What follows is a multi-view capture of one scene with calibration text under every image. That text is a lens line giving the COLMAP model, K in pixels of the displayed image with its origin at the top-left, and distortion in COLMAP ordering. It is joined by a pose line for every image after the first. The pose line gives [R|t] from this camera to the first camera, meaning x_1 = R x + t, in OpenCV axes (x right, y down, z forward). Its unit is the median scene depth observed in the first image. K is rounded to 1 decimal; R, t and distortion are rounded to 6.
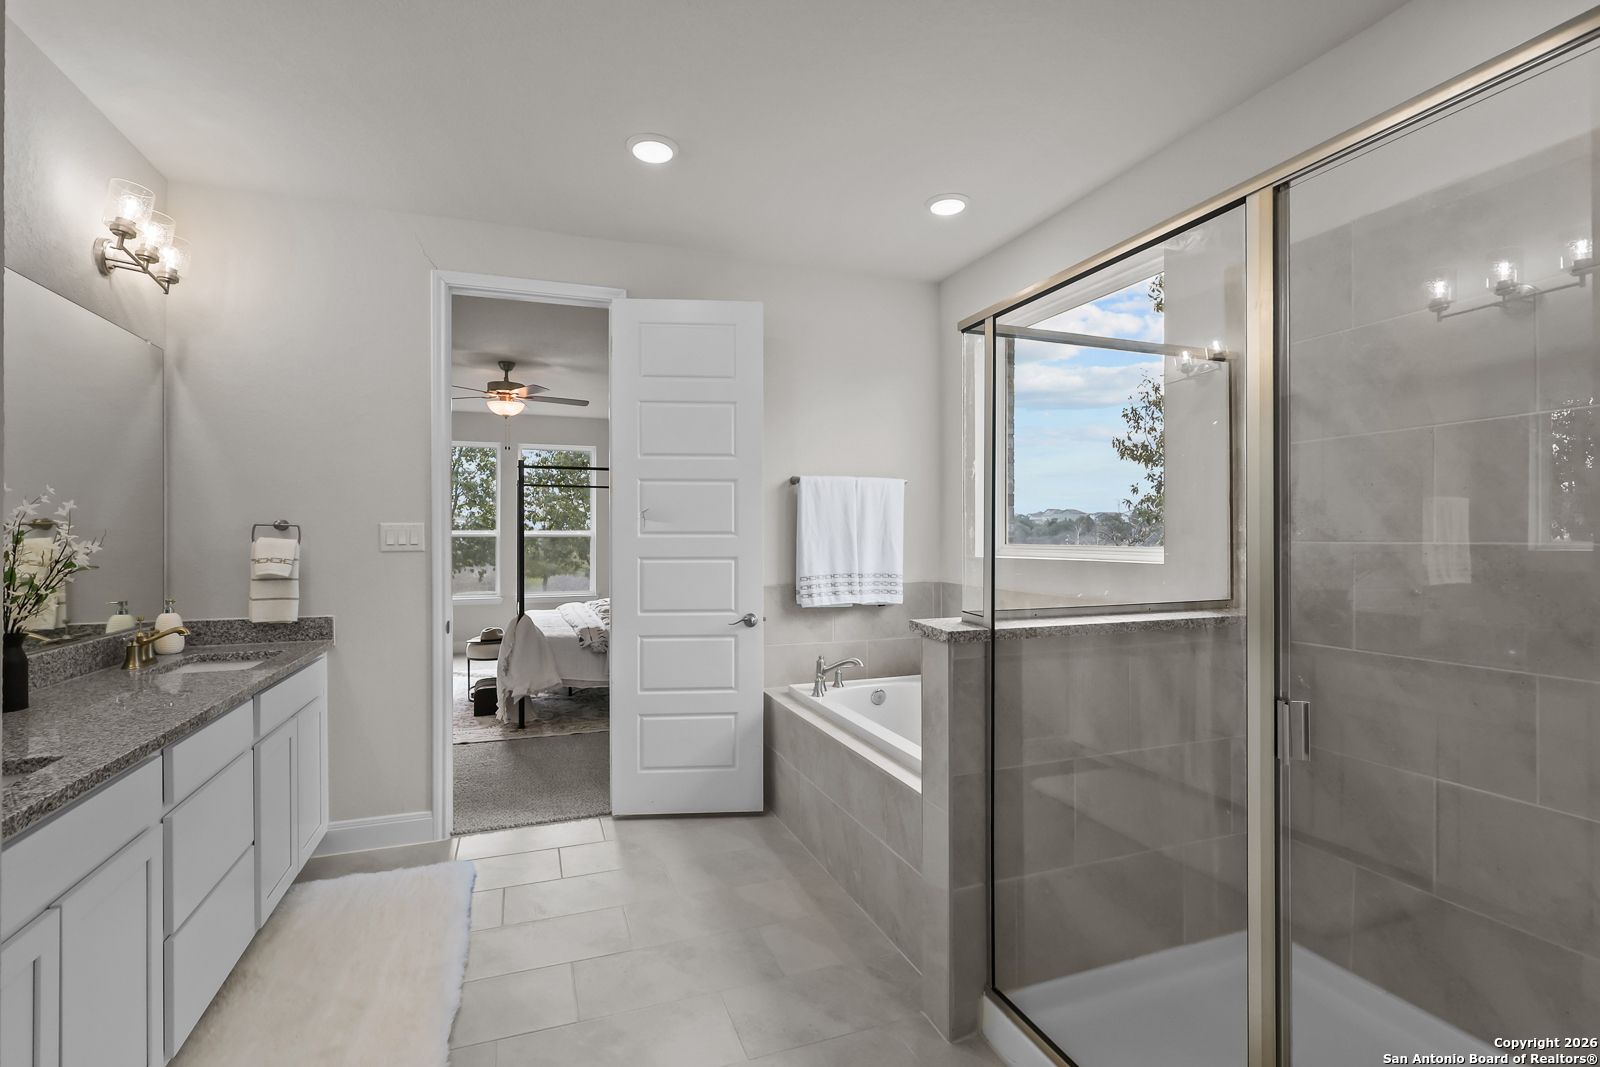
lens RADIAL K [[740.3, 0, 796.9], [0, 740.3, 538.5], [0, 0, 1]] dist [-0.002105, 0.000563]
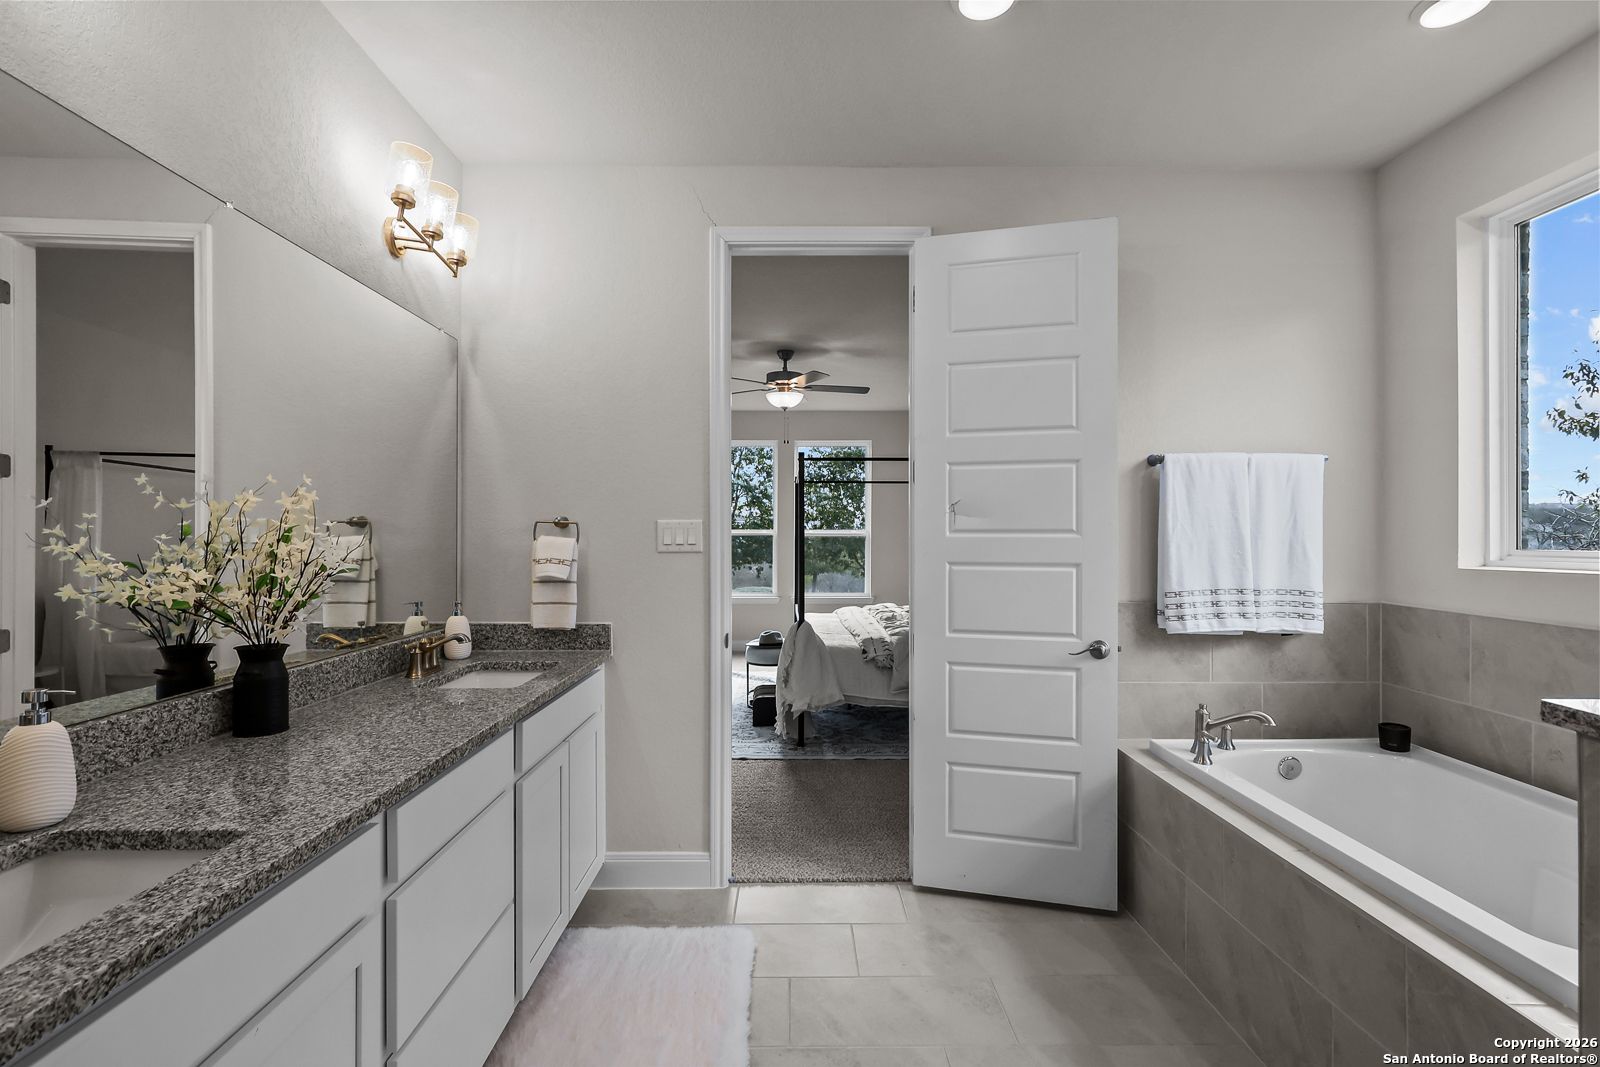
lens RADIAL K [[740.3, 0, 807.5], [0, 740.3, 544.7], [0, 0, 1]] dist [-0.002105, 0.000563]
pose [[0.944004, 0.006349, -0.329874, -0.096929], [-0.003324, 0.999947, 0.009733, -0.000522], [0.329918, -0.008092, 0.943975, 0.213137]]
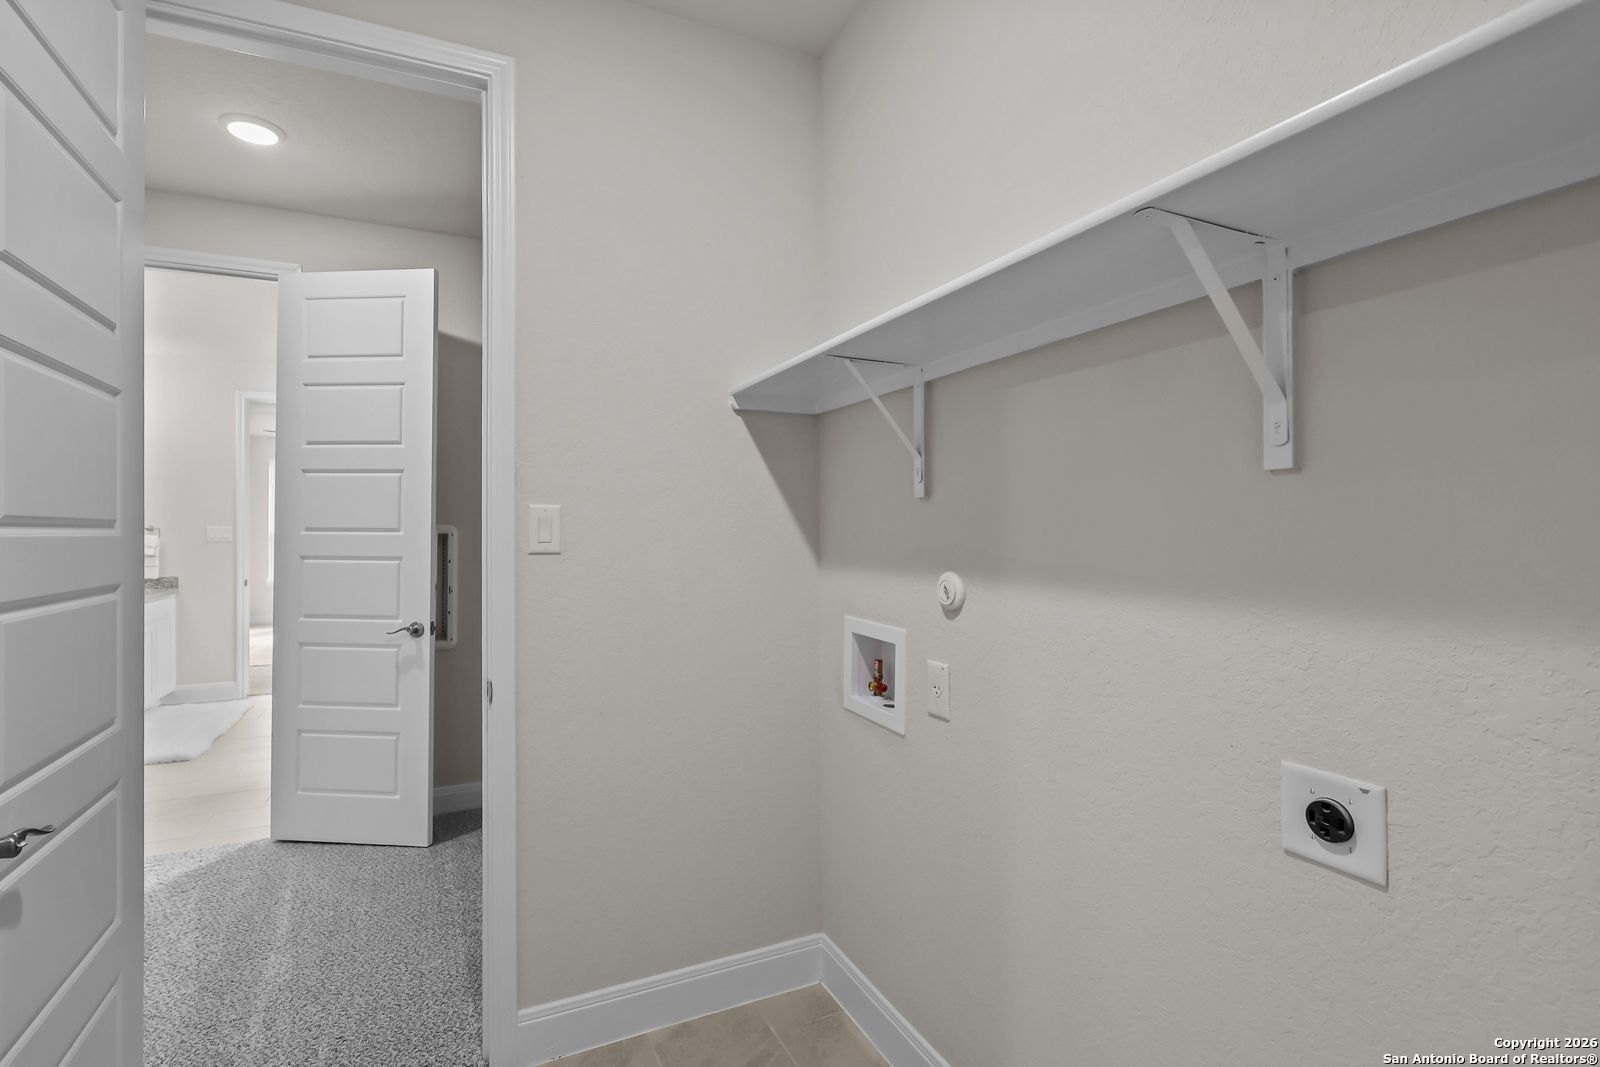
lens RADIAL K [[740.3, 0, 789.2], [0, 740.3, 531.8], [0, 0, 1]] dist [-0.002105, 0.000563]
pose [[0.996598, 0.003789, 0.082328, 0.712331], [-0.004025, 0.999988, 0.002702, -0.018457], [-0.082317, -0.003024, 0.996602, -0.933232]]
